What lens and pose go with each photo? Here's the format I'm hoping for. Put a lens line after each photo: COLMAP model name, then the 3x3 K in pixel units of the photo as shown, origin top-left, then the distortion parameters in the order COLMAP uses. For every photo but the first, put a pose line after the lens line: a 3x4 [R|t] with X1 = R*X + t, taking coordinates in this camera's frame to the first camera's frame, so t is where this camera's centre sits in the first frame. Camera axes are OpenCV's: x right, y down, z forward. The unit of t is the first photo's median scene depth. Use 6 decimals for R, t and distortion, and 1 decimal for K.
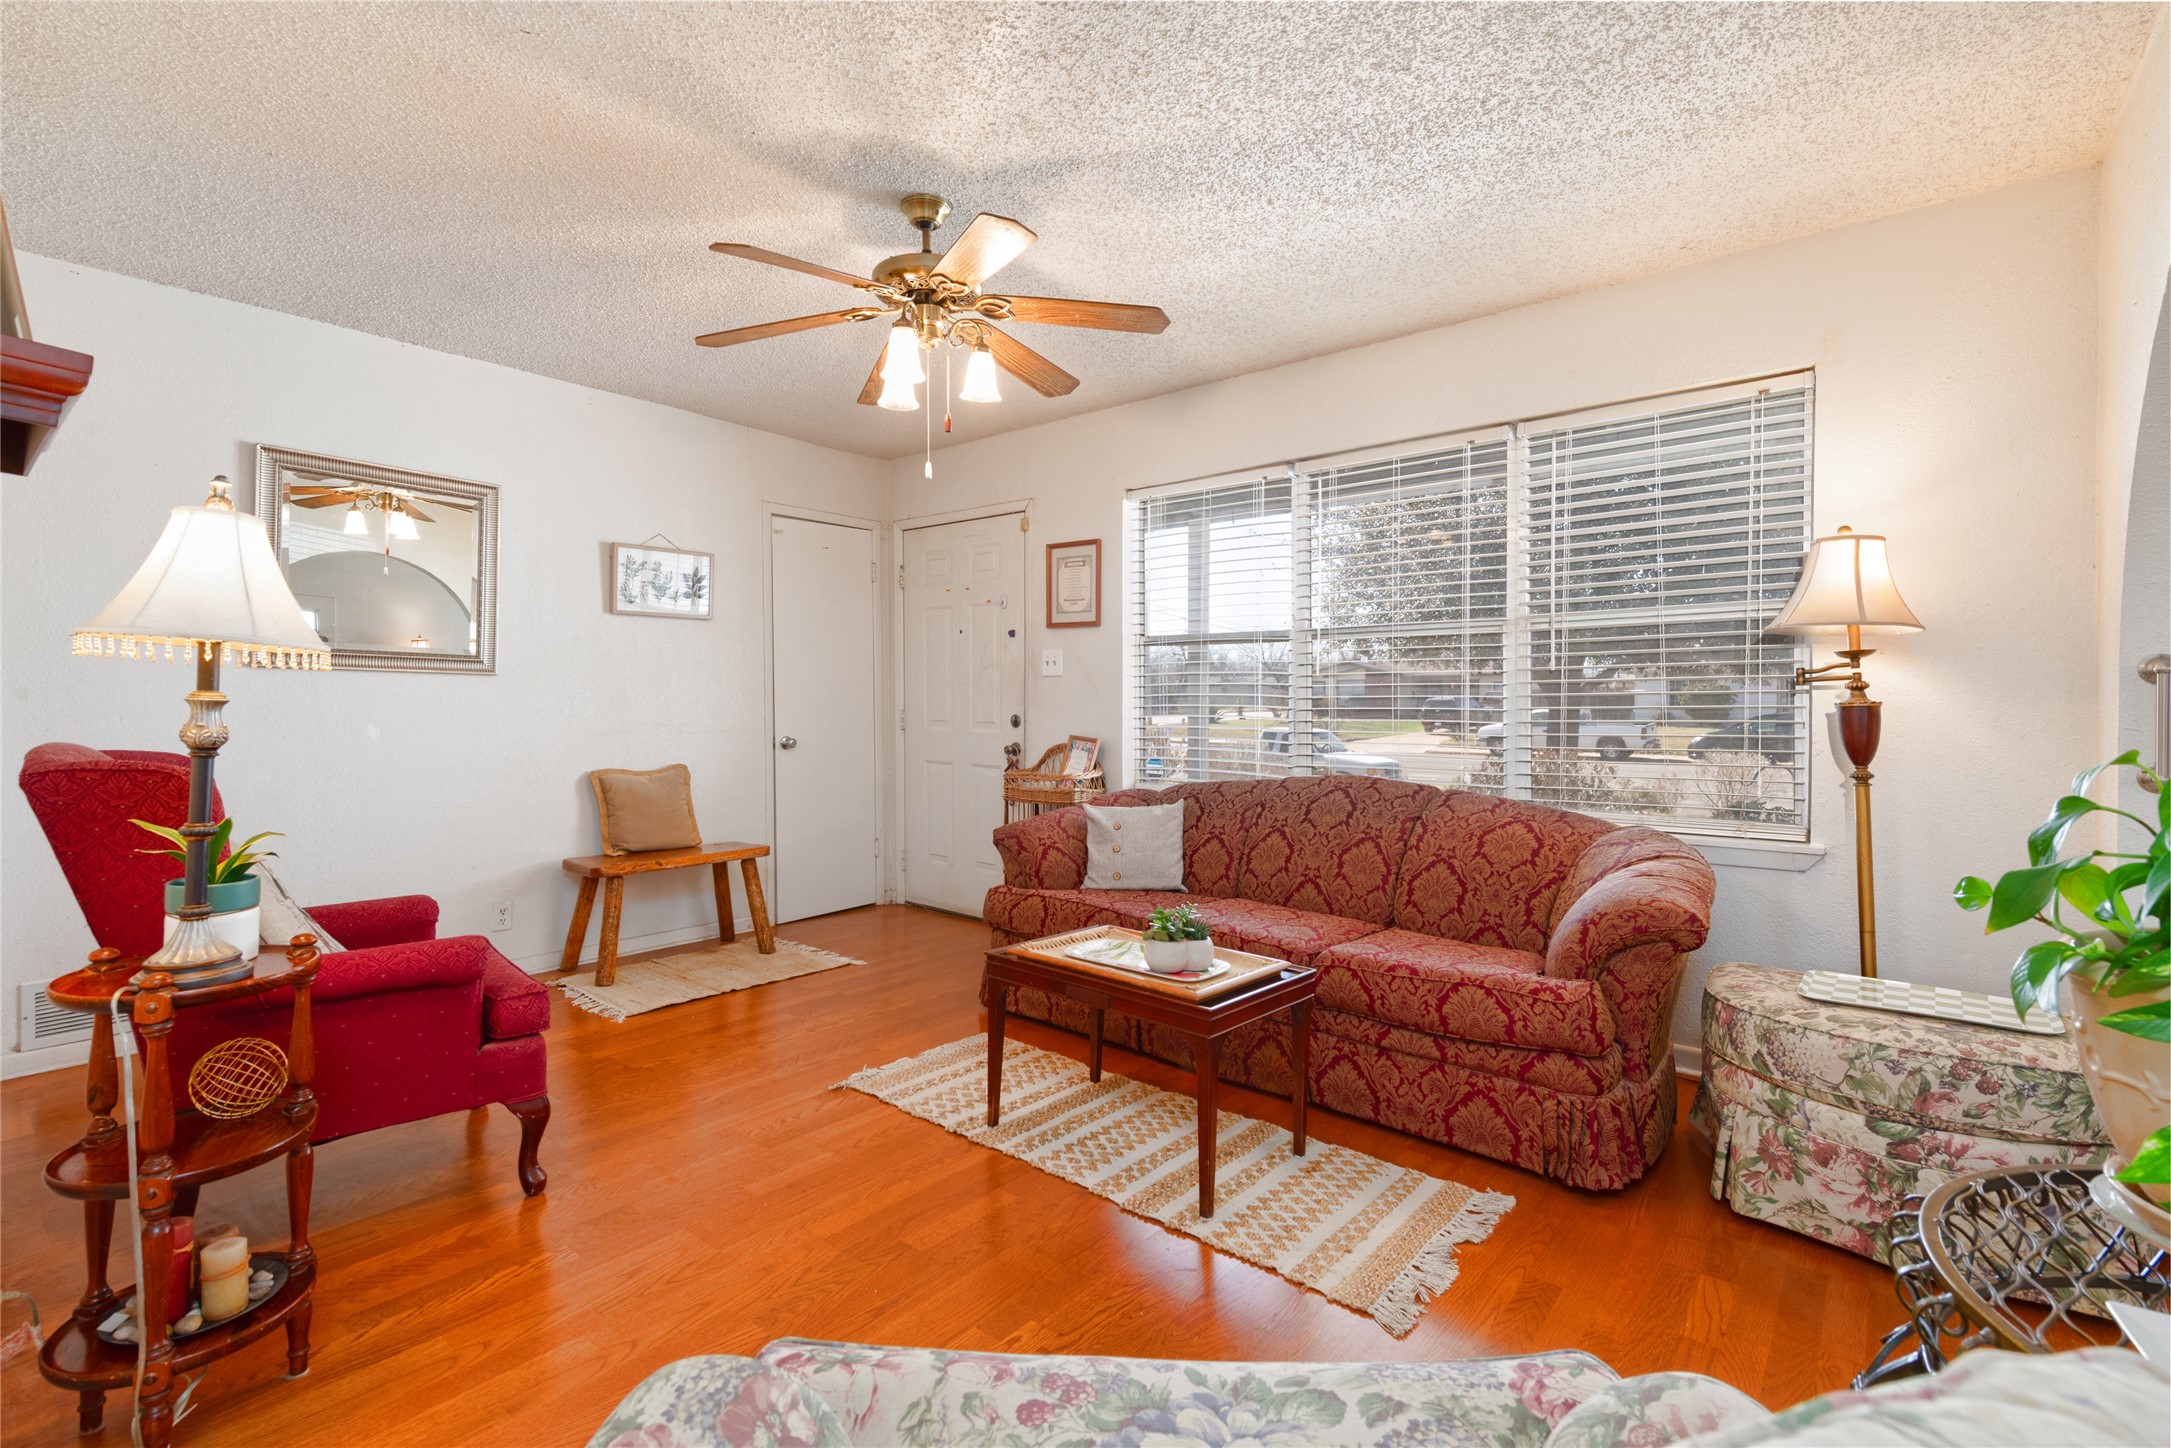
lens RADIAL K [[929.7, 0, 1097.6], [0, 929.7, 702.3], [0, 0, 1]] dist [0.001556, 0.000041]
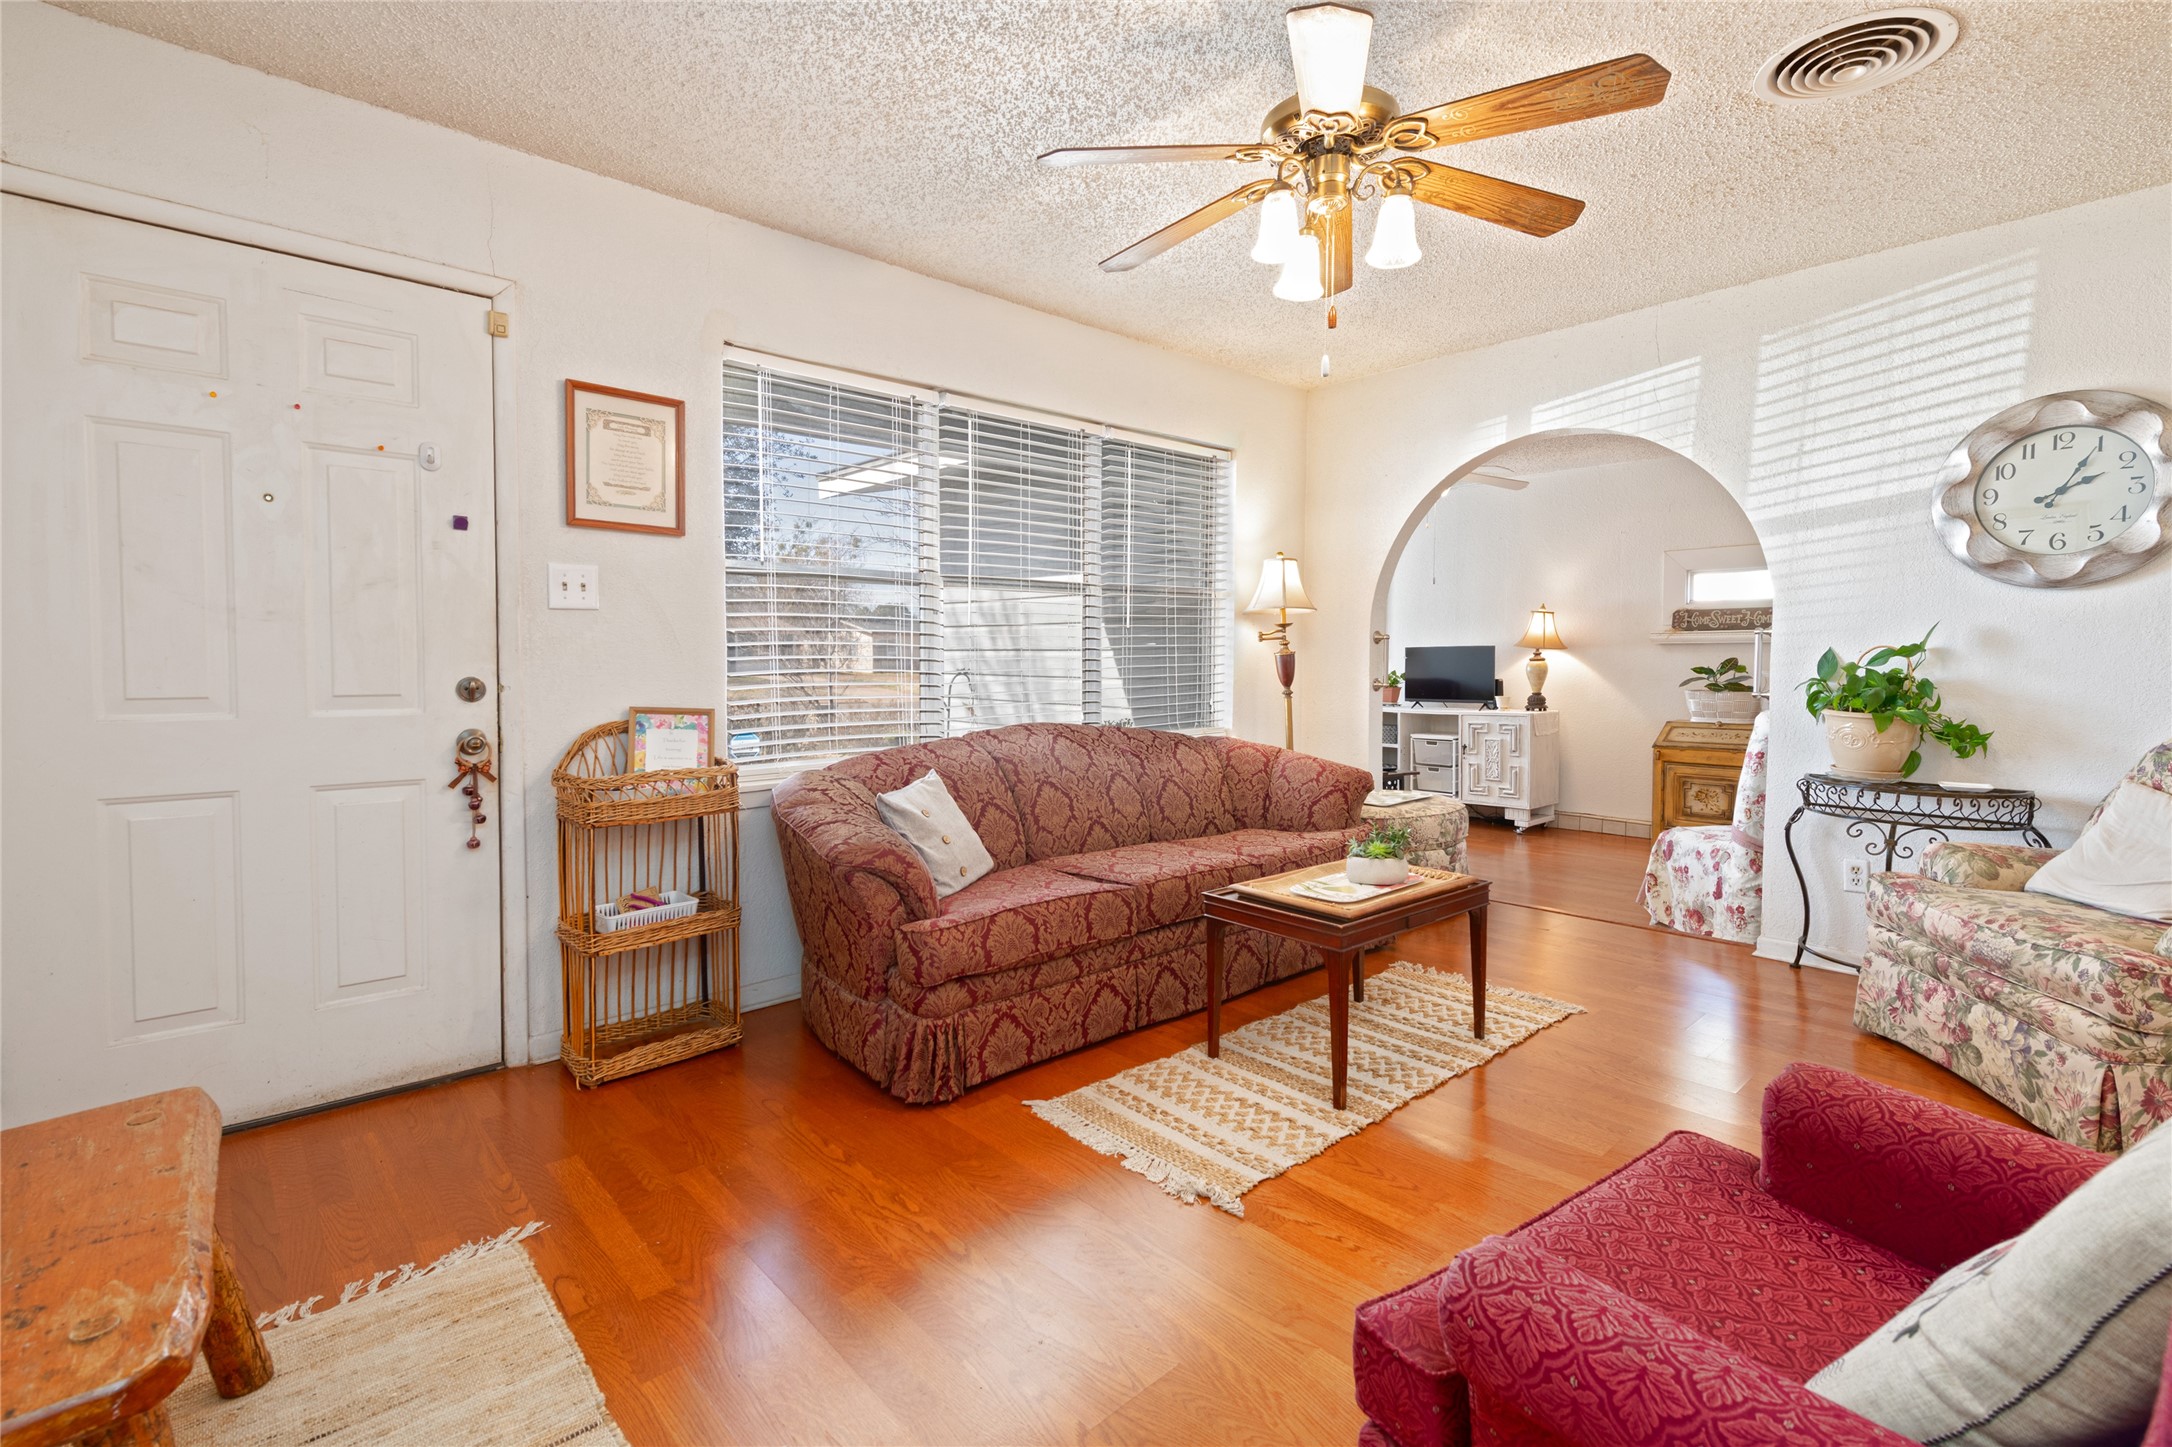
lens RADIAL K [[1008.4, 0, 1097.6], [0, 1008.4, 687.0], [0, 0, 1]] dist [0.000404, -0.000425]
pose [[0.148483, -0.042053, 0.988020, -0.655837], [-0.005380, 0.999046, 0.043331, -0.008841], [-0.988900, -0.011750, 0.148115, 0.605580]]
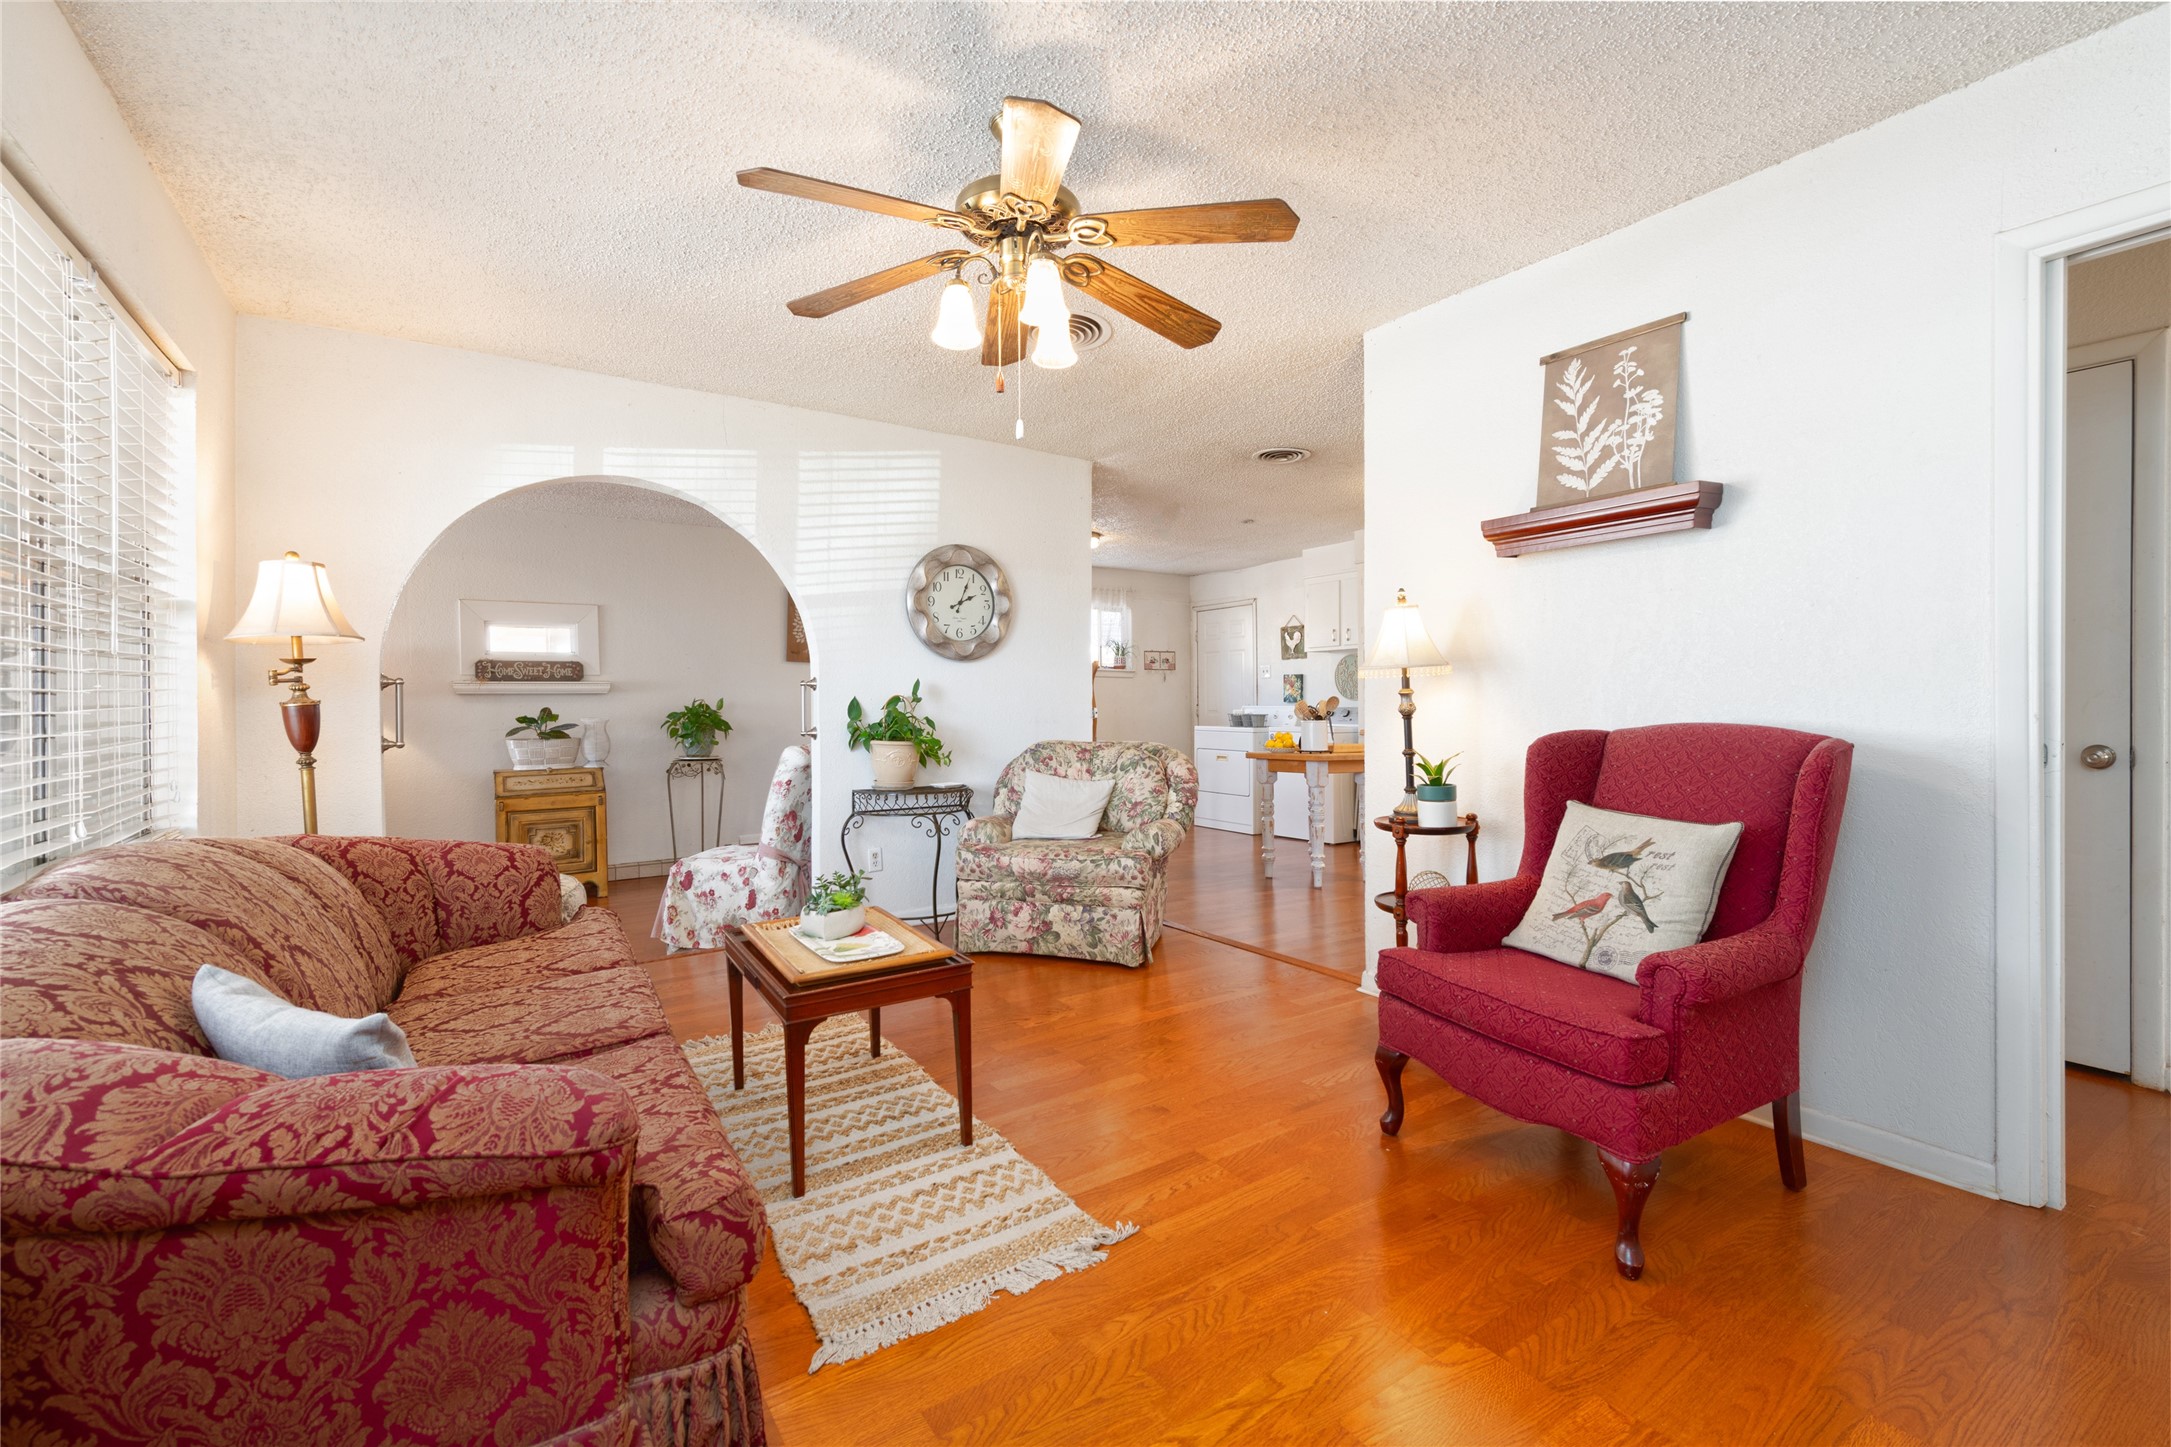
lens RADIAL K [[929.7, 0, 1097.6], [0, 929.7, 701.8], [0, 0, 1]] dist [0.001556, 0.000041]
pose [[-0.964484, -0.002673, 0.264129, -0.279318], [-0.003701, 0.999987, -0.003395, 0.000336], [-0.264117, -0.004252, -0.964481, 1.069875]]
